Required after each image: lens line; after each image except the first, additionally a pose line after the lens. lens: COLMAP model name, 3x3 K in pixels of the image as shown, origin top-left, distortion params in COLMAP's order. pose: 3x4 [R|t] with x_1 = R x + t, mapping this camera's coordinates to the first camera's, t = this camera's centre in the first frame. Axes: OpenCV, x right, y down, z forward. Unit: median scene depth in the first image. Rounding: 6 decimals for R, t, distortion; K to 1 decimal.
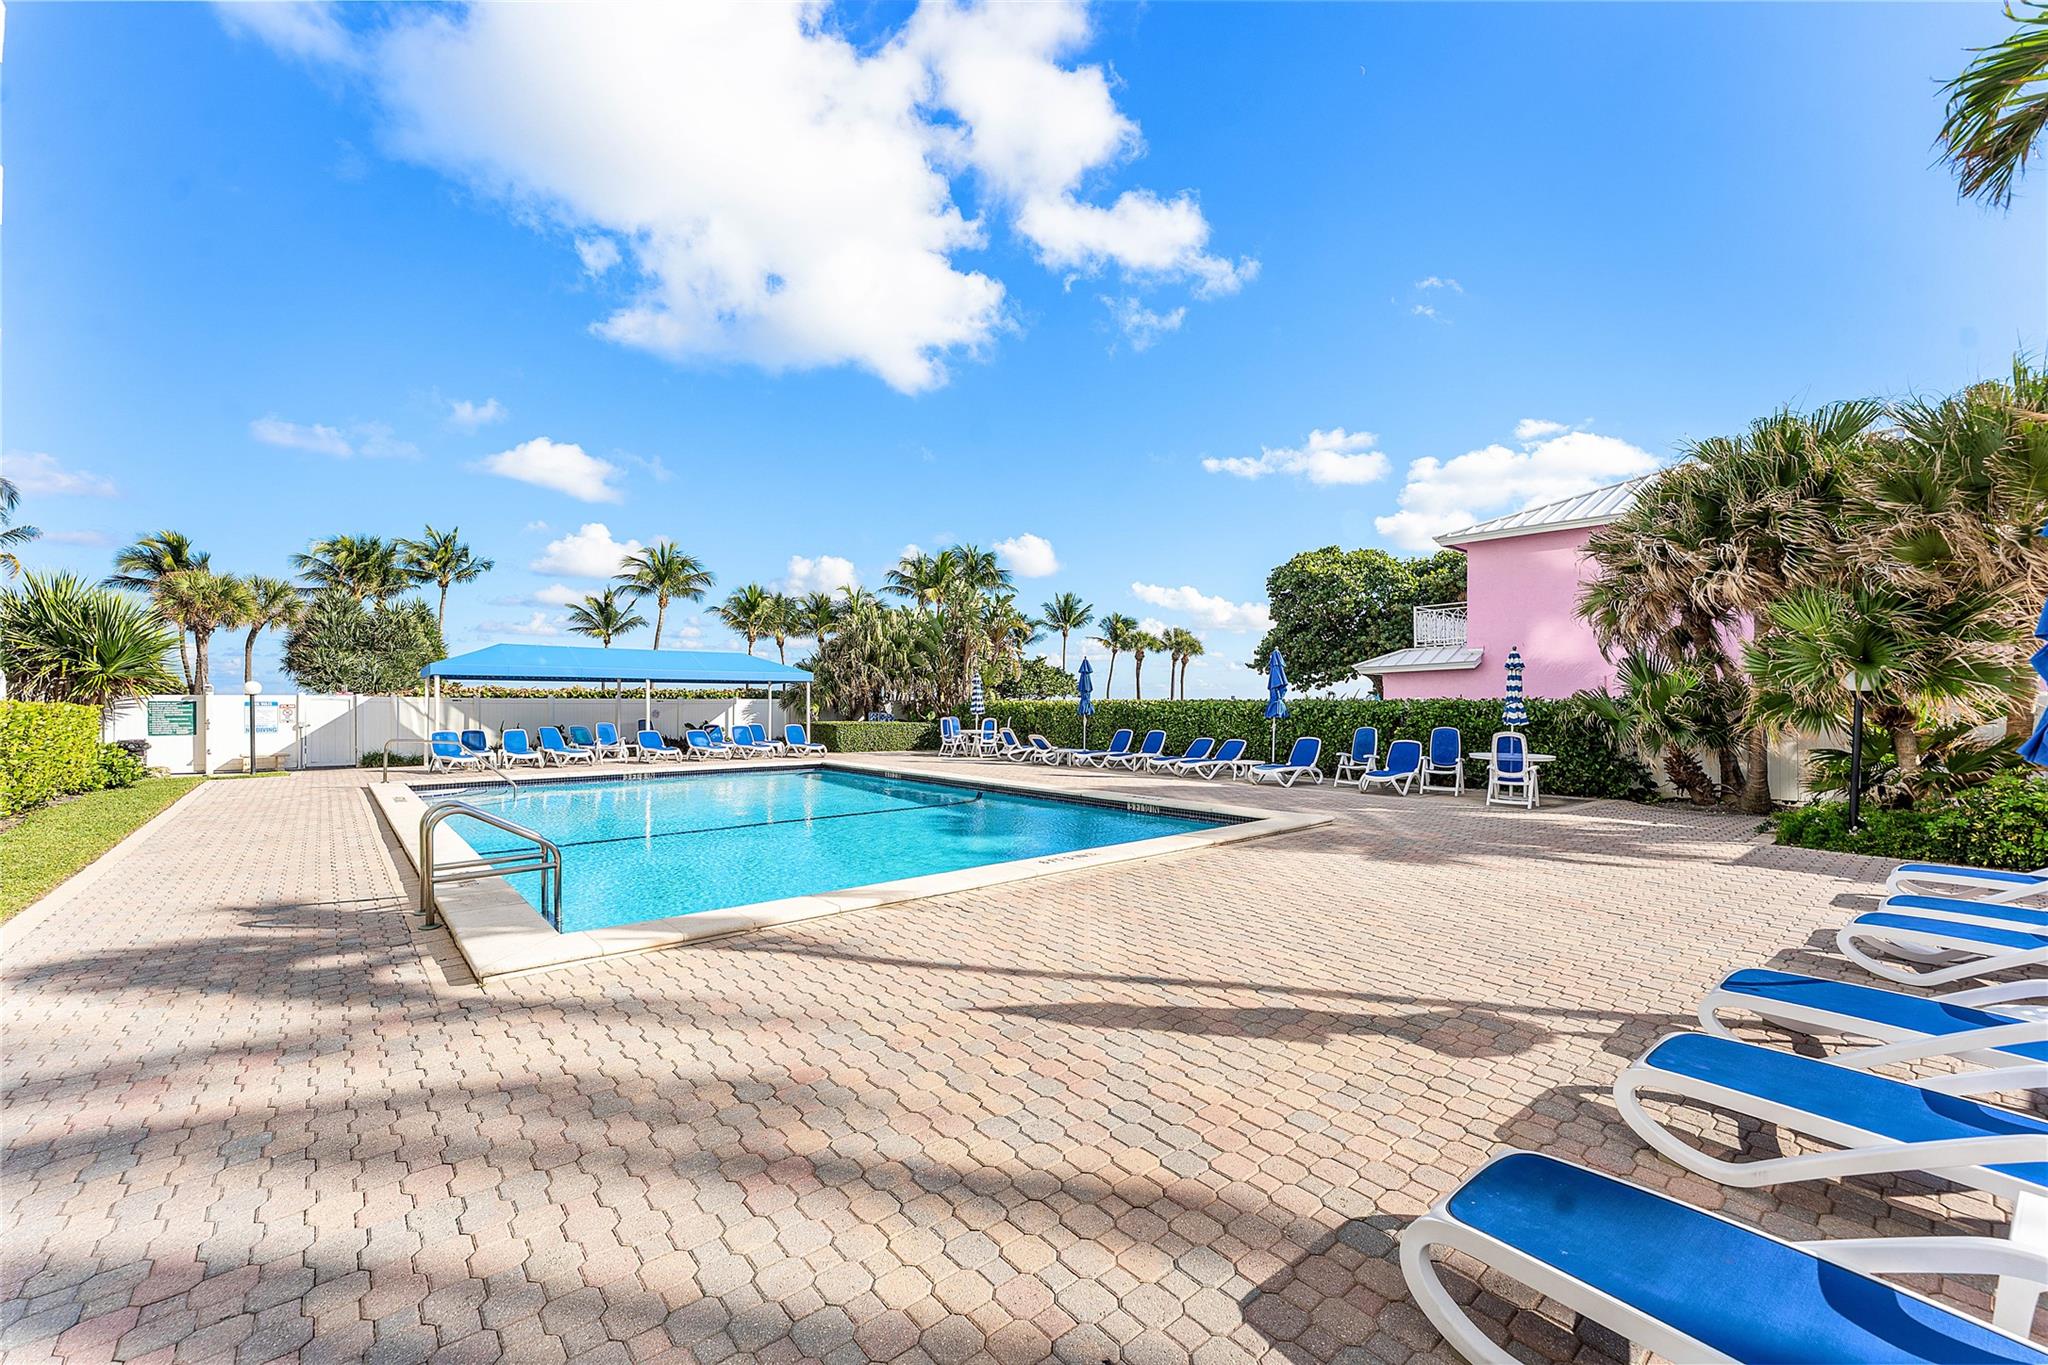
lens RADIAL K [[862.6, 0, 1017.0], [0, 862.6, 694.0], [0, 0, 1]] dist [0.002361, 0.000341]
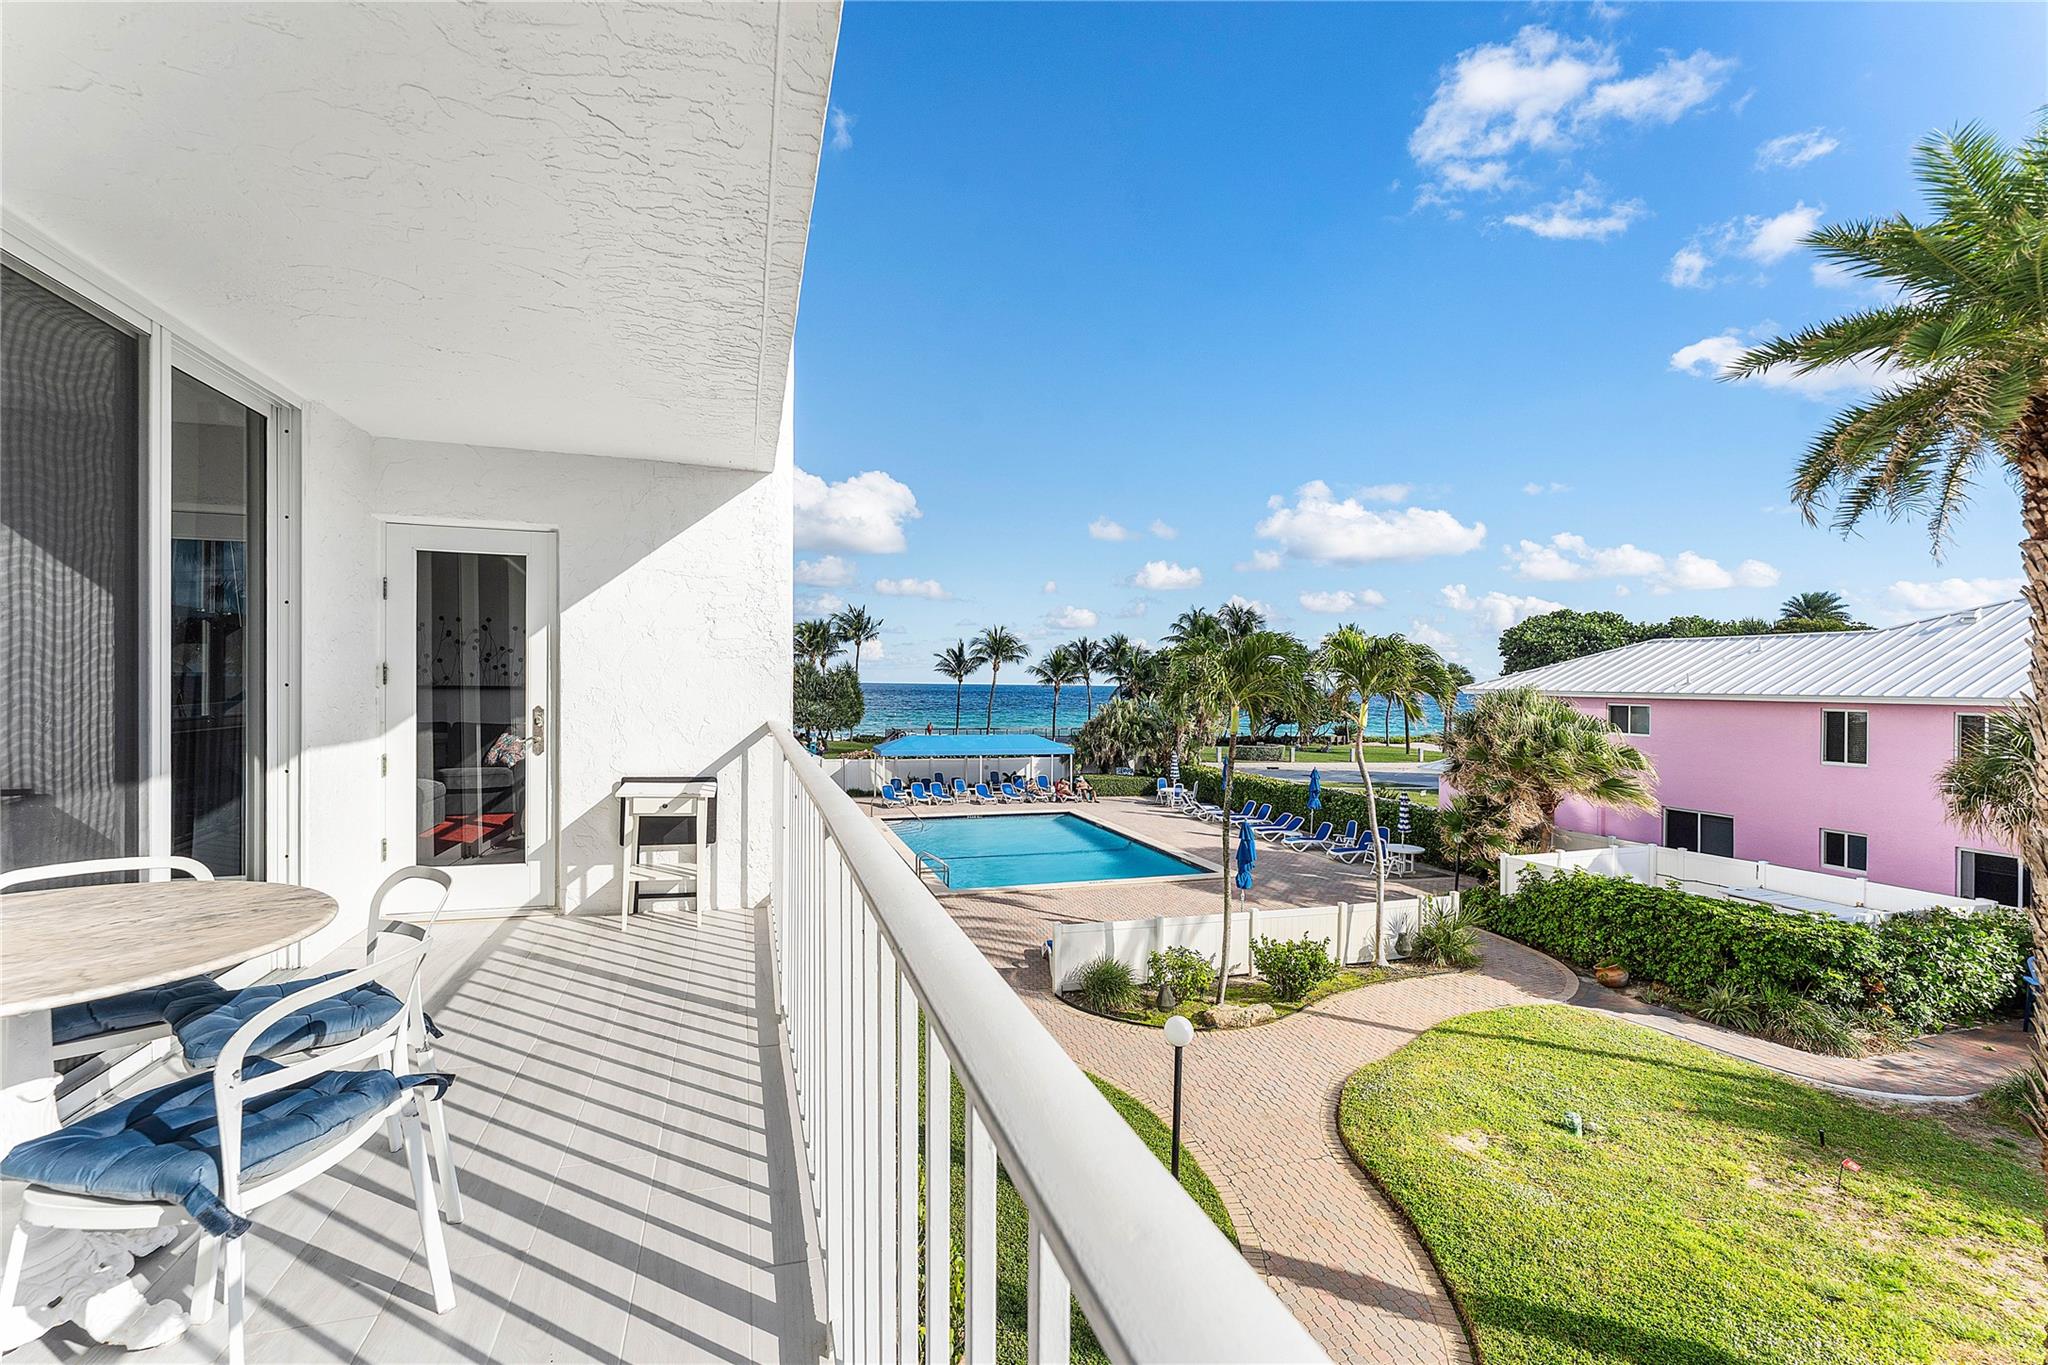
lens RADIAL K [[850.1, 0, 1020.1], [0, 850.1, 687.9], [0, 0, 1]] dist [-0.010906, 0.000096]
pose [[0.931005, 0.006863, -0.364942, 0.140604], [-0.005342, 0.999972, 0.005177, -0.079921], [0.364968, -0.002870, 0.931016, -0.295949]]
